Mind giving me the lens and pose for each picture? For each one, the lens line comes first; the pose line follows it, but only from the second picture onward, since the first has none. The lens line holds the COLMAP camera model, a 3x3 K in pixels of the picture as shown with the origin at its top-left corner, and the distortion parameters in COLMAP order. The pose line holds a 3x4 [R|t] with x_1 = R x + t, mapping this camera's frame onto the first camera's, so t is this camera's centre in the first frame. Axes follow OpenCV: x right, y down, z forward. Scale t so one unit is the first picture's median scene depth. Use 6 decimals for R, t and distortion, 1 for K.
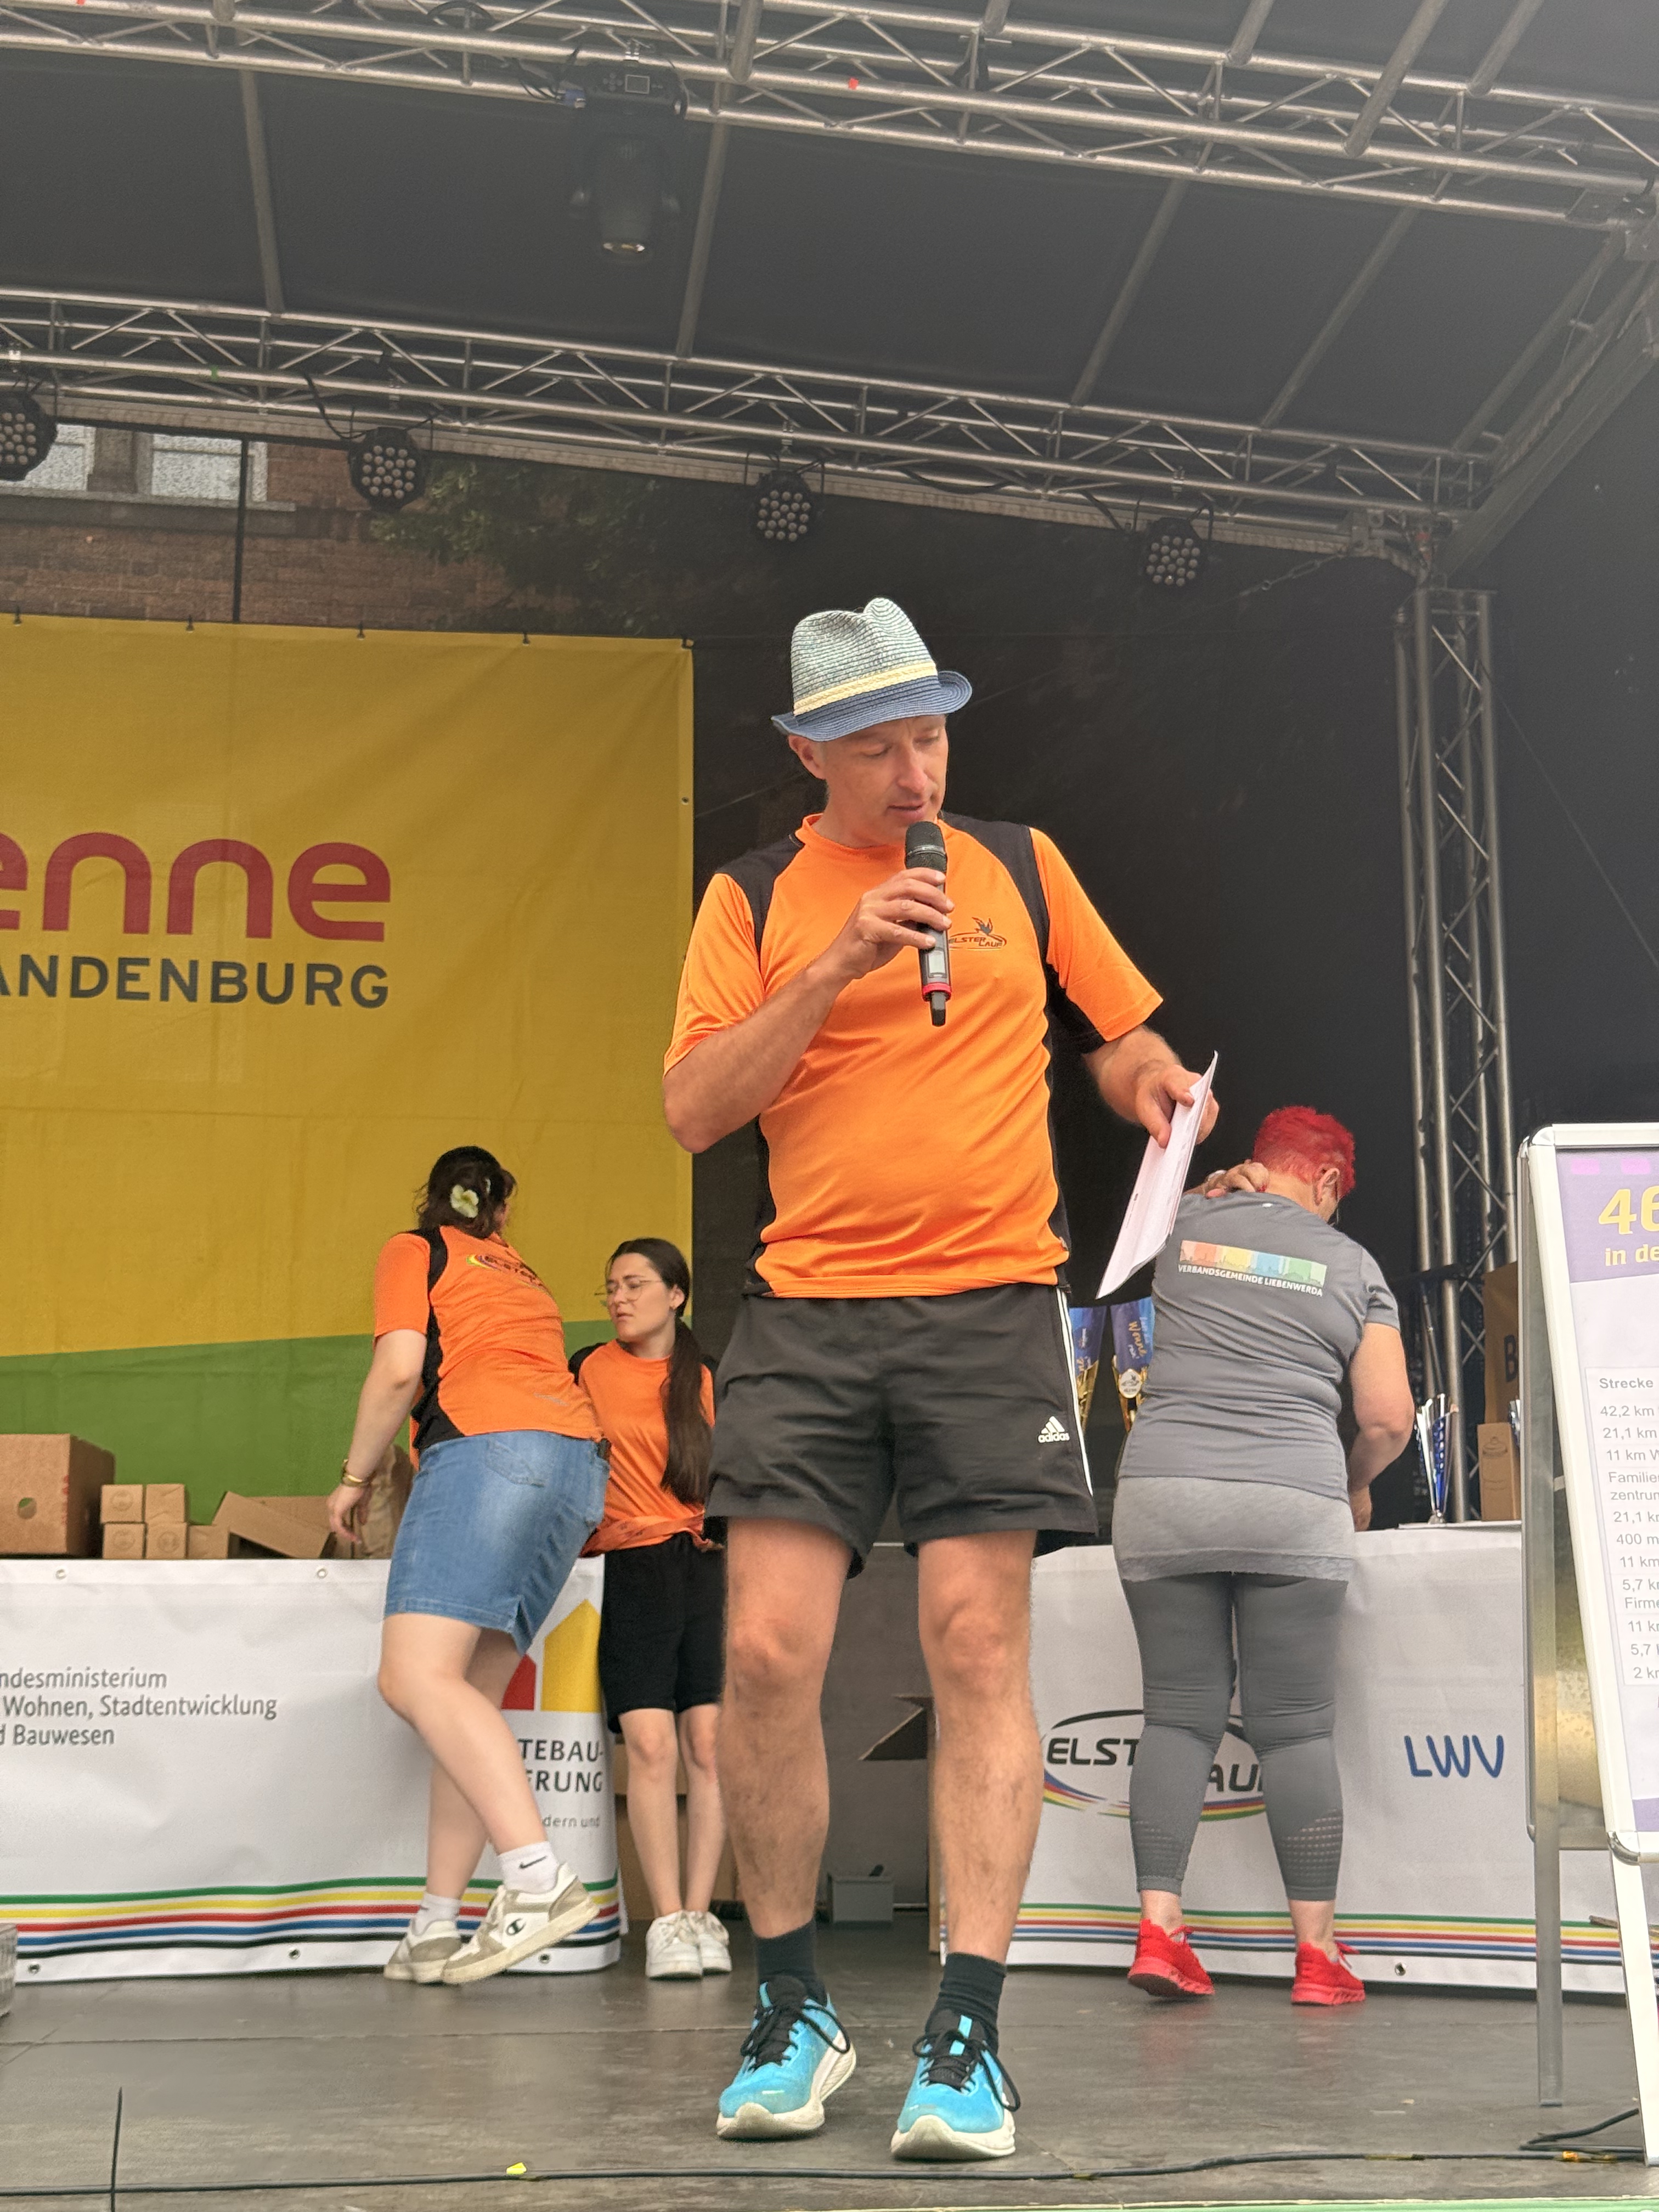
lens RADIAL K [[3127.6, 0, 860.2], [0, 3127.6, 1093.5], [0, 0, 1]] dist [0.226482, -0.553843]
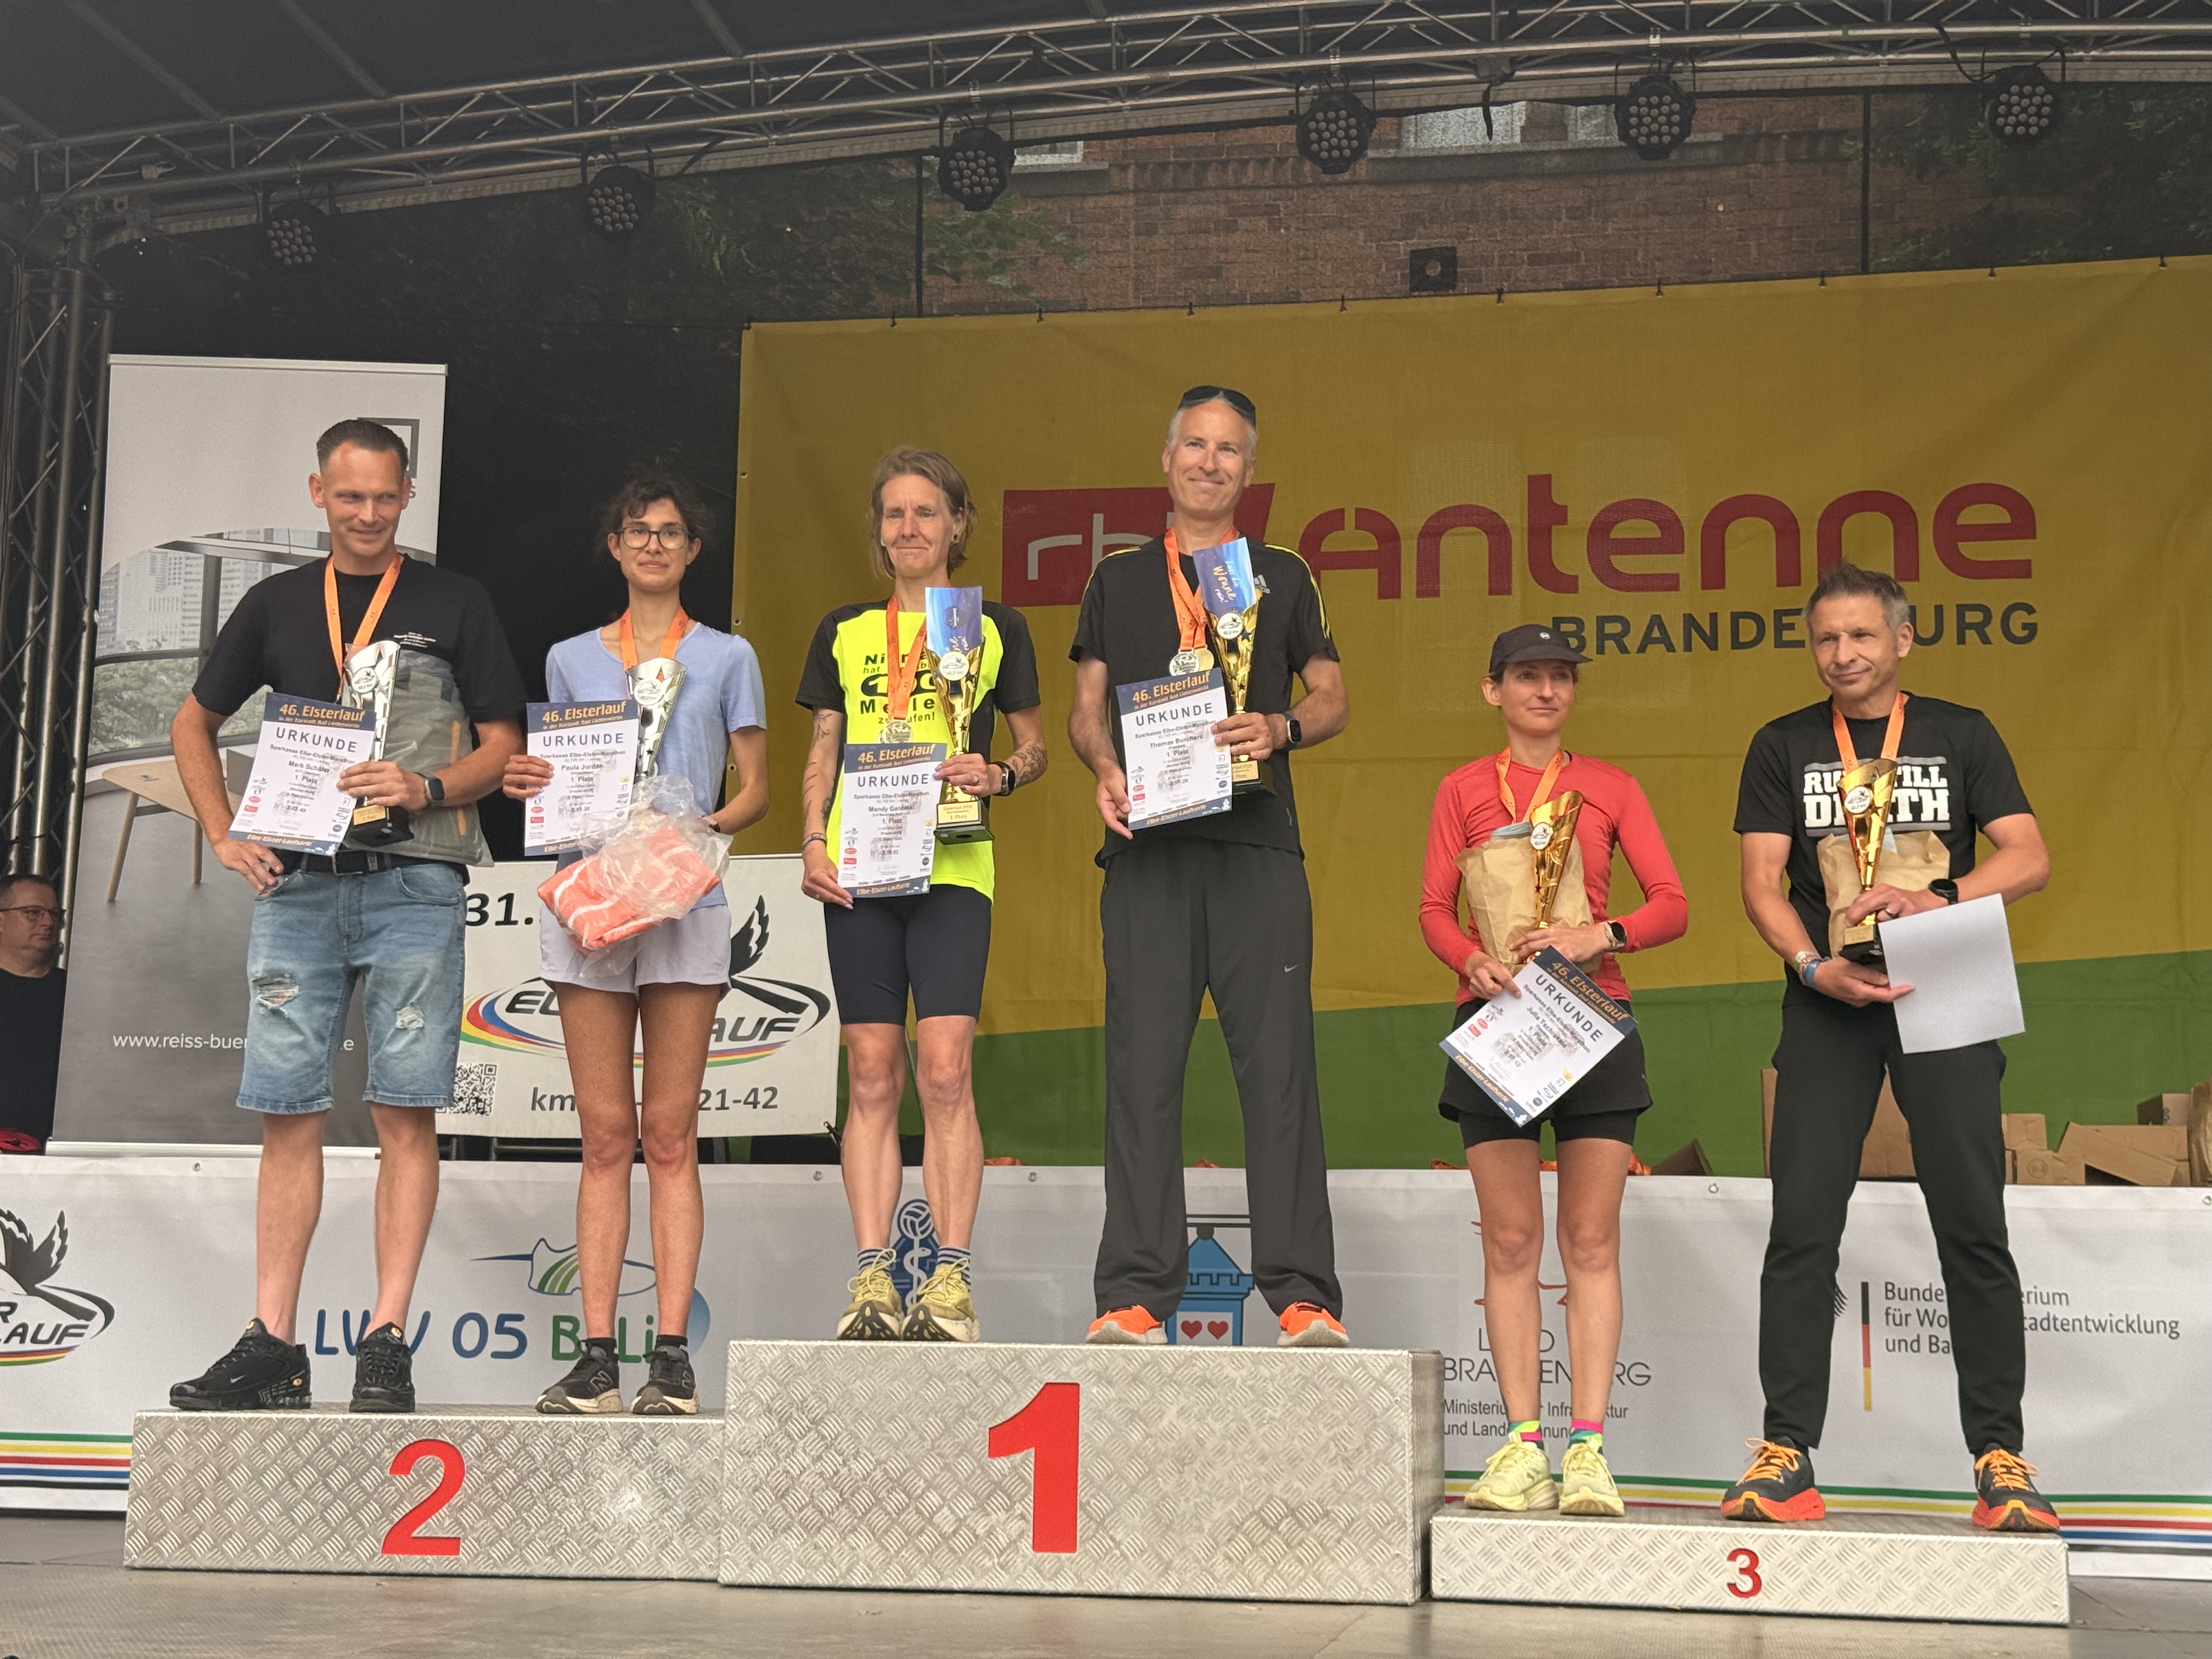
lens RADIAL K [[3127.6, 0, 1113.5], [0, 3127.6, 828.1], [0, 0, 1]] dist [0.226482, -0.553843]
pose [[0.958749, -0.029551, -0.282713, -0.149149], [0.041033, 0.998552, 0.034777, -0.015161], [0.281276, -0.044943, 0.958574, -0.070141]]
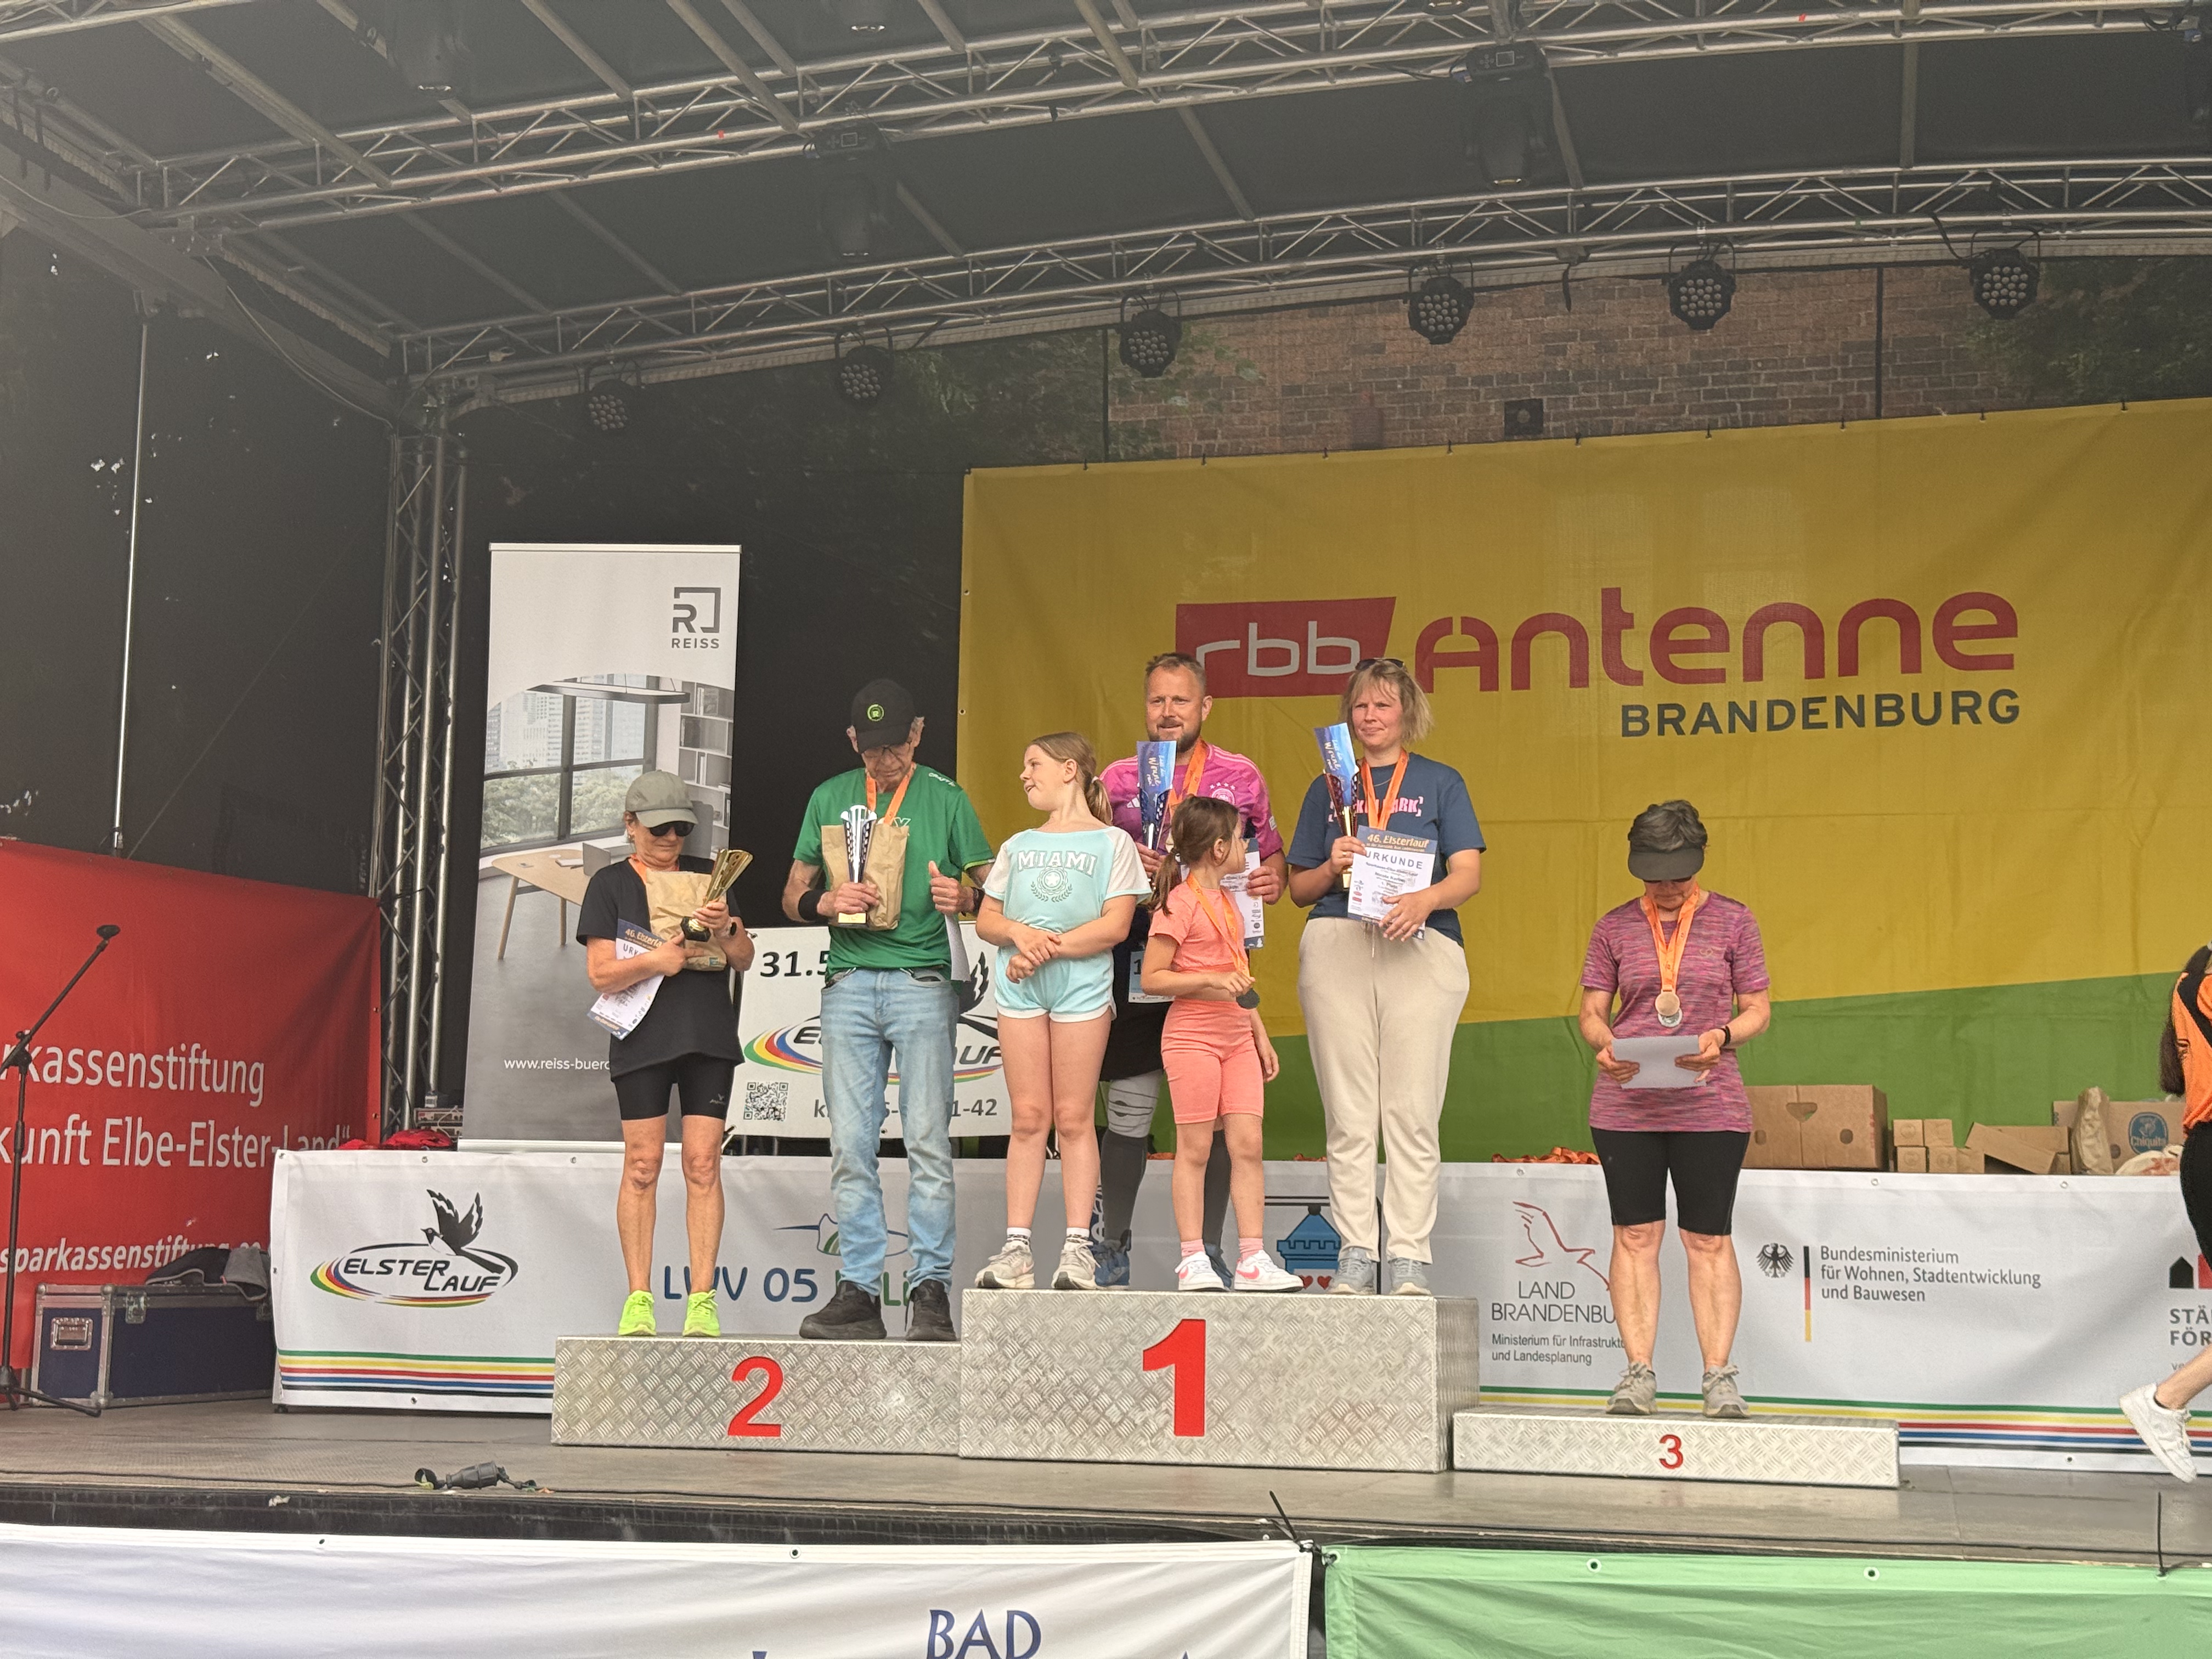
lens RADIAL K [[3152.7, 0, 1104.0], [0, 3152.7, 829.7], [0, 0, 1]] dist [0.209499, -0.436246]
pose [[0.934015, -0.035880, -0.355427, -0.040703], [0.056571, 0.997244, 0.047991, -0.065879], [0.352725, -0.064931, 0.933471, -0.312624]]
